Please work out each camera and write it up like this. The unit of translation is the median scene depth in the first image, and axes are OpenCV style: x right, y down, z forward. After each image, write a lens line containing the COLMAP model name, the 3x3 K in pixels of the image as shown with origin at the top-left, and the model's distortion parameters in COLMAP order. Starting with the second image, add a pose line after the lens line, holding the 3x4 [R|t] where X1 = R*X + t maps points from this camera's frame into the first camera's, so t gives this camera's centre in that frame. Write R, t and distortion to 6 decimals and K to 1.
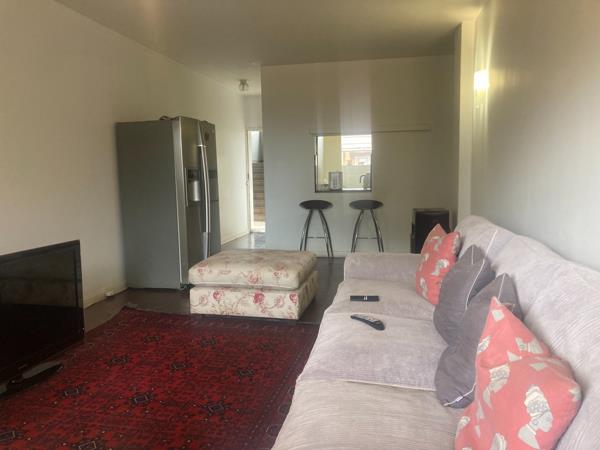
lens RADIAL K [[478.2, 0, 300.0], [0, 478.2, 225.0], [0, 0, 1]] dist [0.034262, -0.003549]
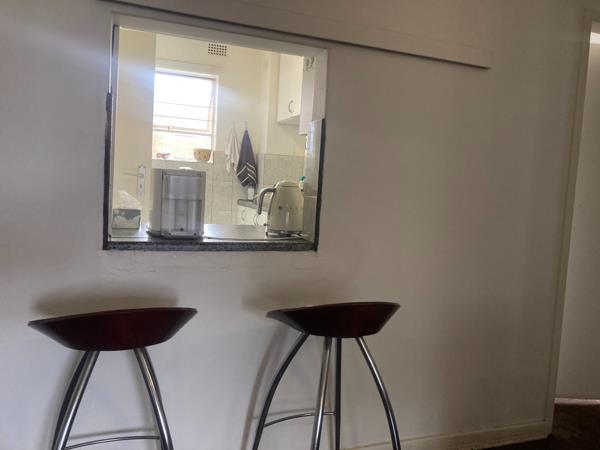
lens RADIAL K [[478.2, 0, 300.0], [0, 478.2, 225.0], [0, 0, 1]] dist [0.034262, -0.003549]
pose [[0.882289, 0.026133, 0.469981, 0.004715], [-0.019936, 0.999636, -0.018159, -0.078885], [-0.470285, 0.006652, 0.882490, 0.741725]]
